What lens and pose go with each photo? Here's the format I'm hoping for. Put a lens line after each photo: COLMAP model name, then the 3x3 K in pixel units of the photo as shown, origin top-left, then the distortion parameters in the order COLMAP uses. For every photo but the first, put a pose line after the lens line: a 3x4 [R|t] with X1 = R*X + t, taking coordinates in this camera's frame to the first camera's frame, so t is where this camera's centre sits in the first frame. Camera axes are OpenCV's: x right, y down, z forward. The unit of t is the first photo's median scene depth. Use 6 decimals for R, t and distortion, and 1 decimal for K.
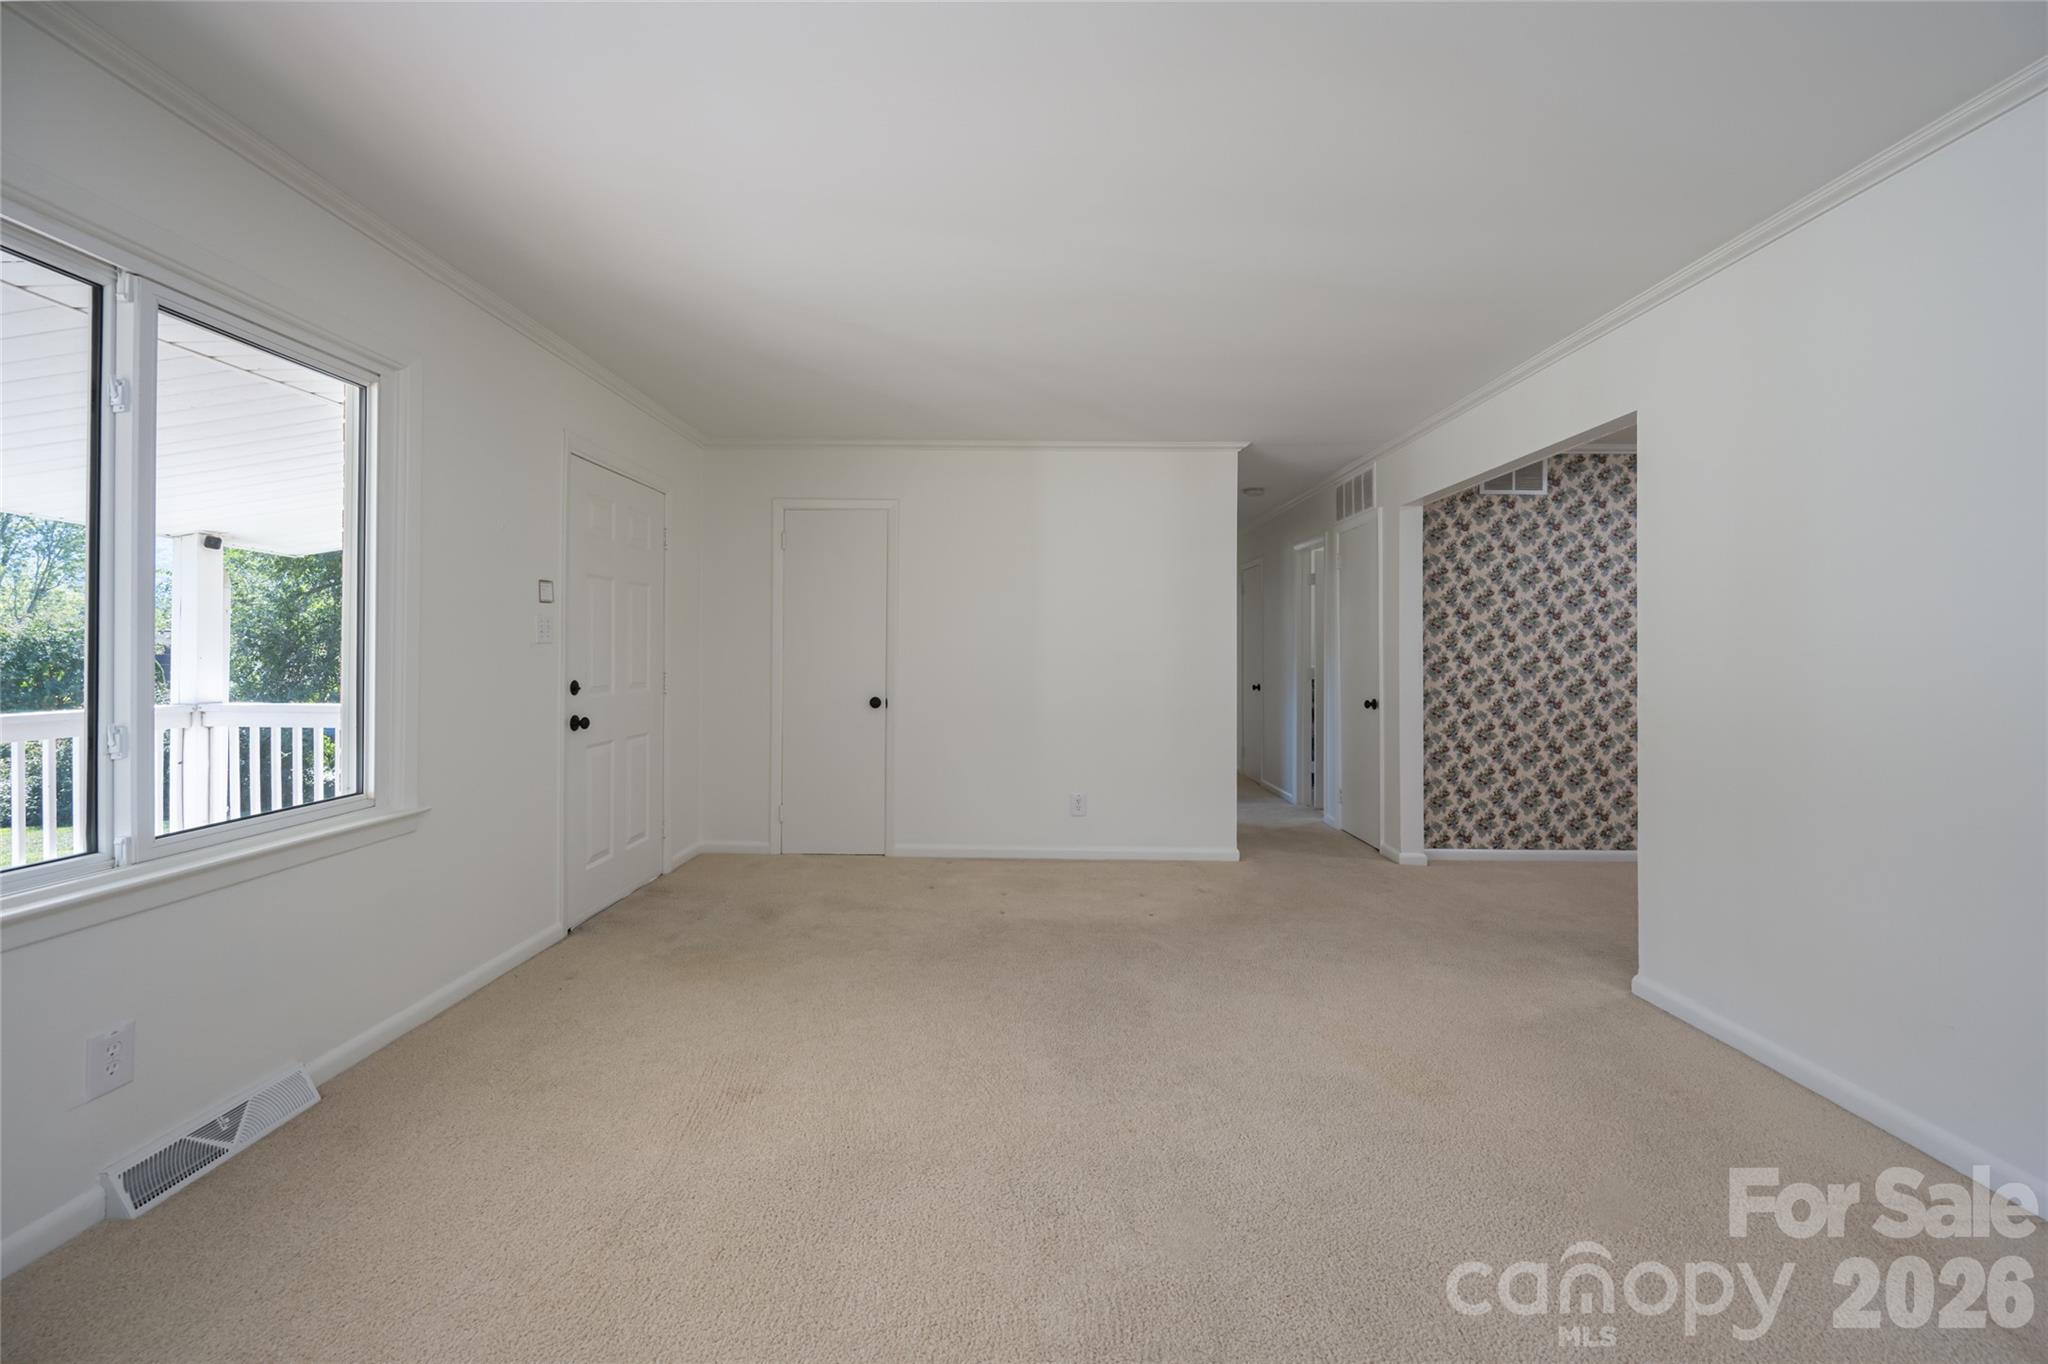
lens RADIAL K [[848.9, 0, 1021.3], [0, 848.9, 646.1], [0, 0, 1]] dist [-0.000024, -0.000065]
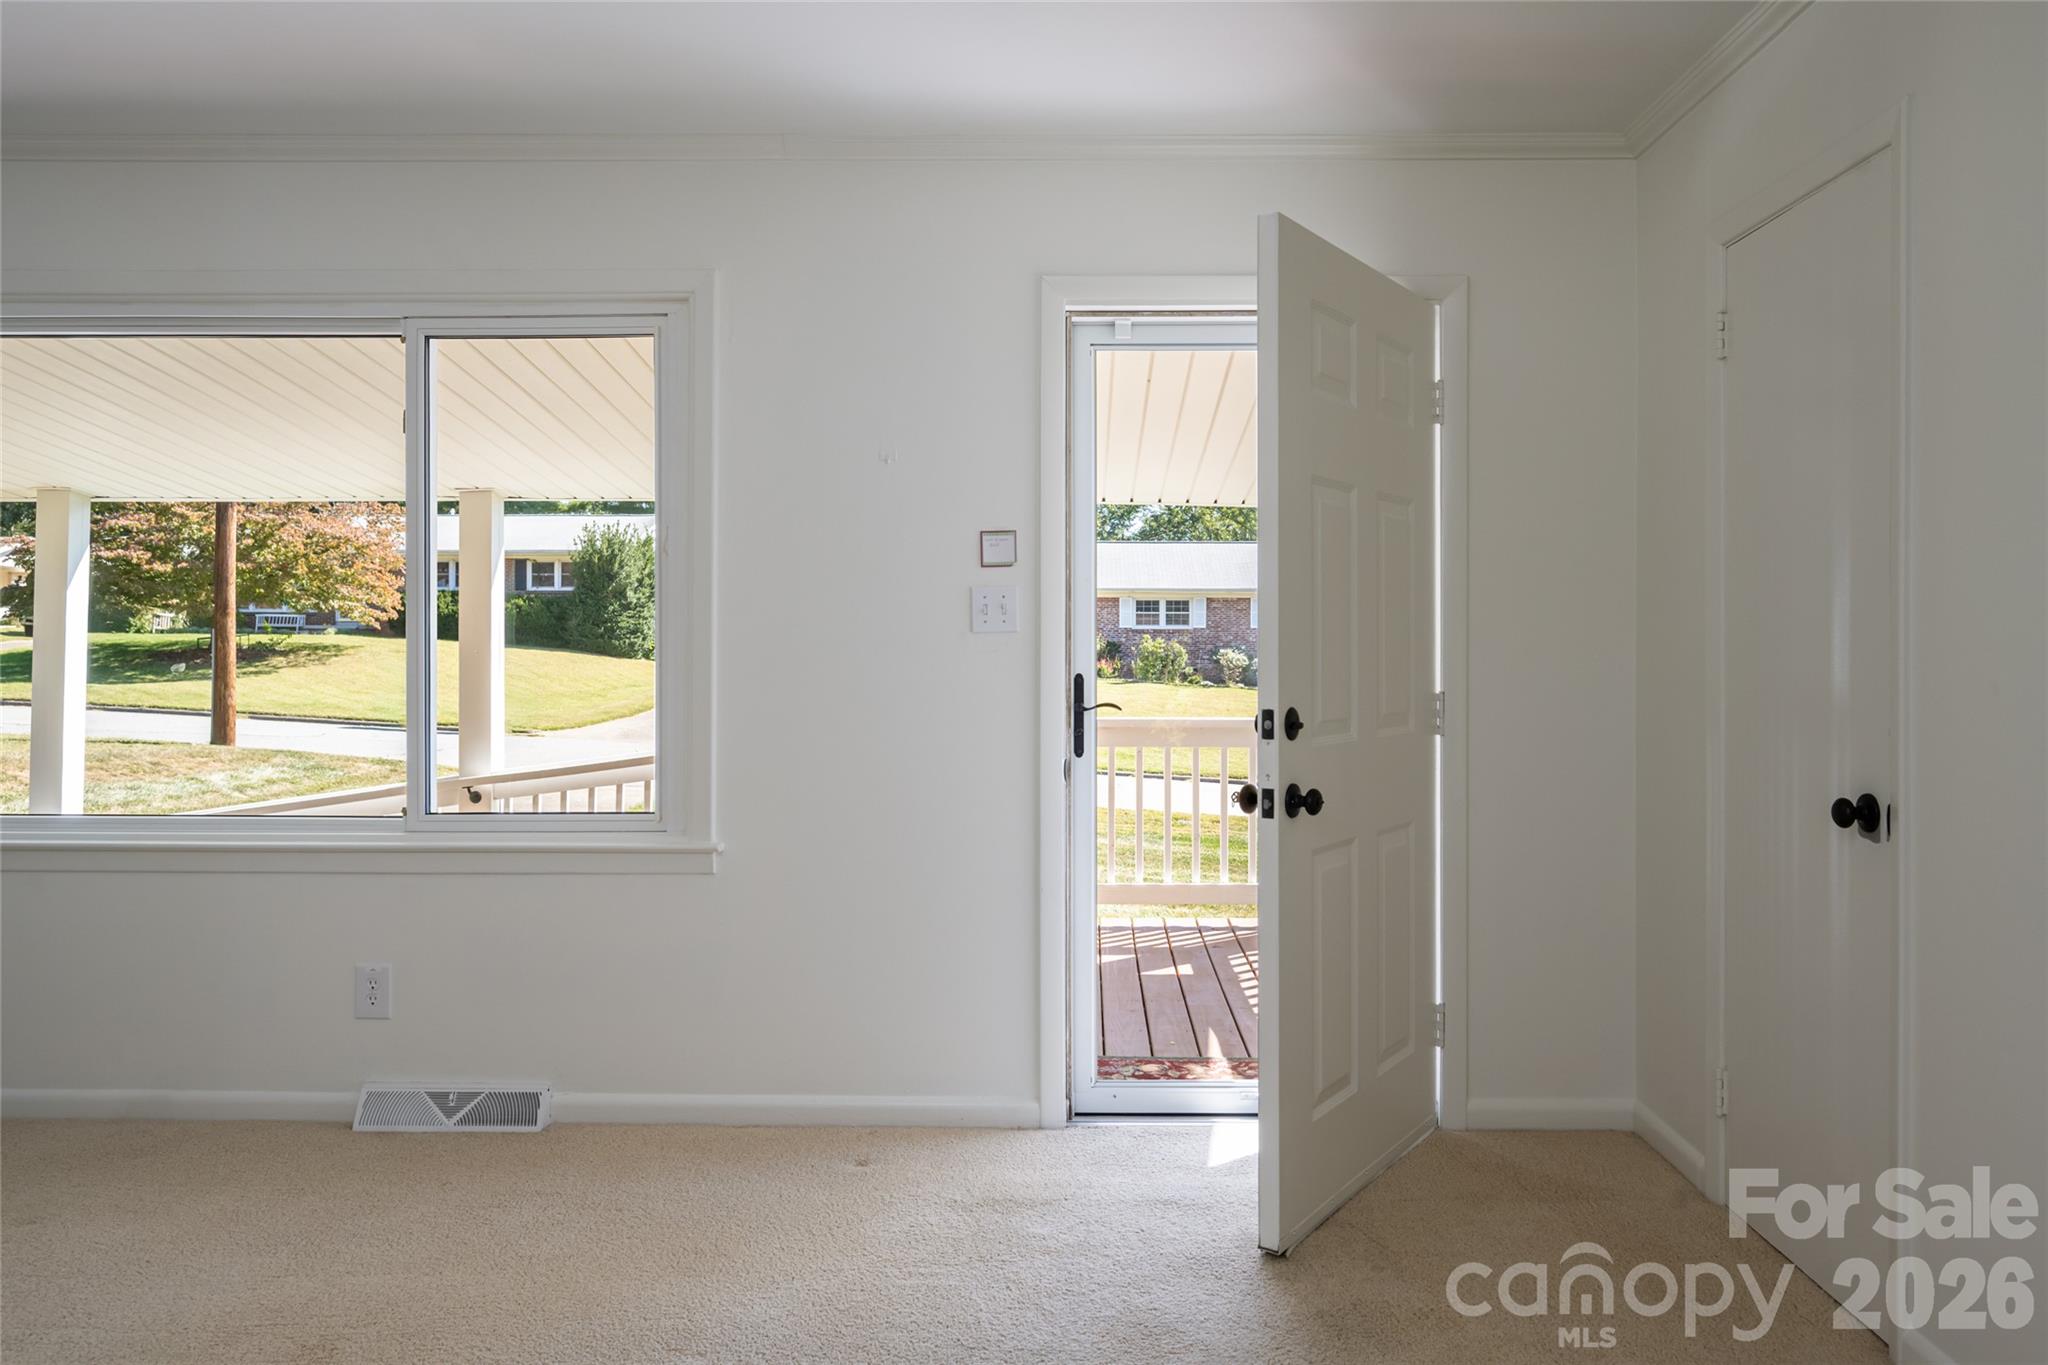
lens RADIAL K [[1399.8, 0, 1022.7], [0, 1399.8, 641.7], [0, 0, 1]] dist [-0.019584, 0.000751]
pose [[-0.013332, -0.016756, -0.999771, 0.585336], [0.005854, 0.999841, -0.016836, 0.026075], [0.999894, -0.006077, -0.013232, 1.316688]]
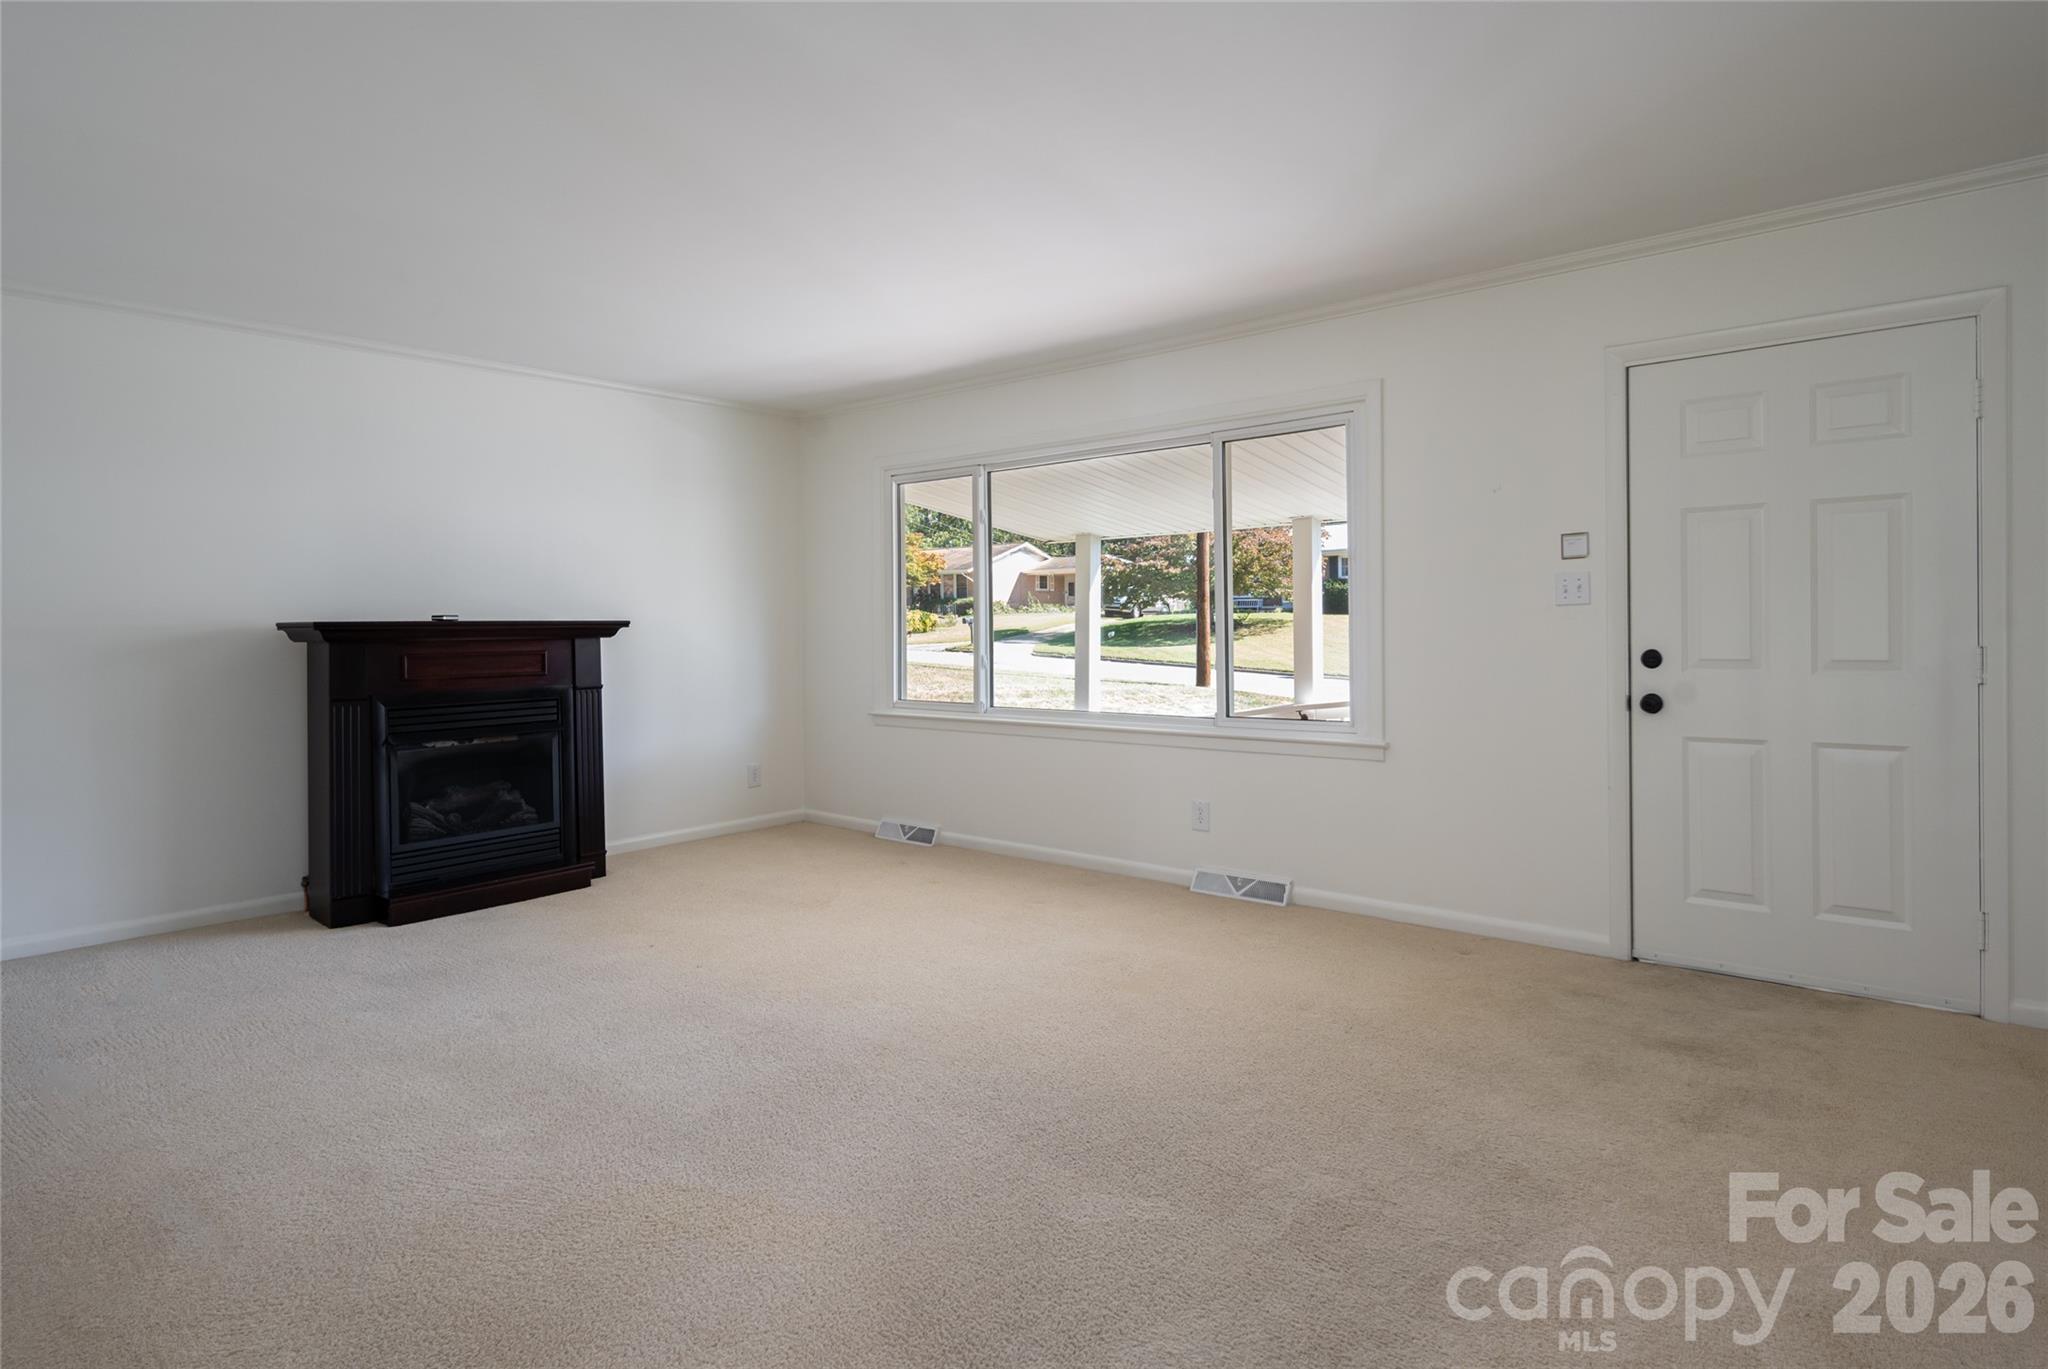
lens RADIAL K [[1122.1, 0, 1031.4], [0, 1122.1, 650.8], [0, 0, 1]] dist [-0.002681, -0.000945]
pose [[-0.656305, 0.015138, -0.754344, 0.874555], [0.013012, 0.999877, 0.008744, 0.034075], [0.754383, -0.004077, -0.656421, 1.706090]]
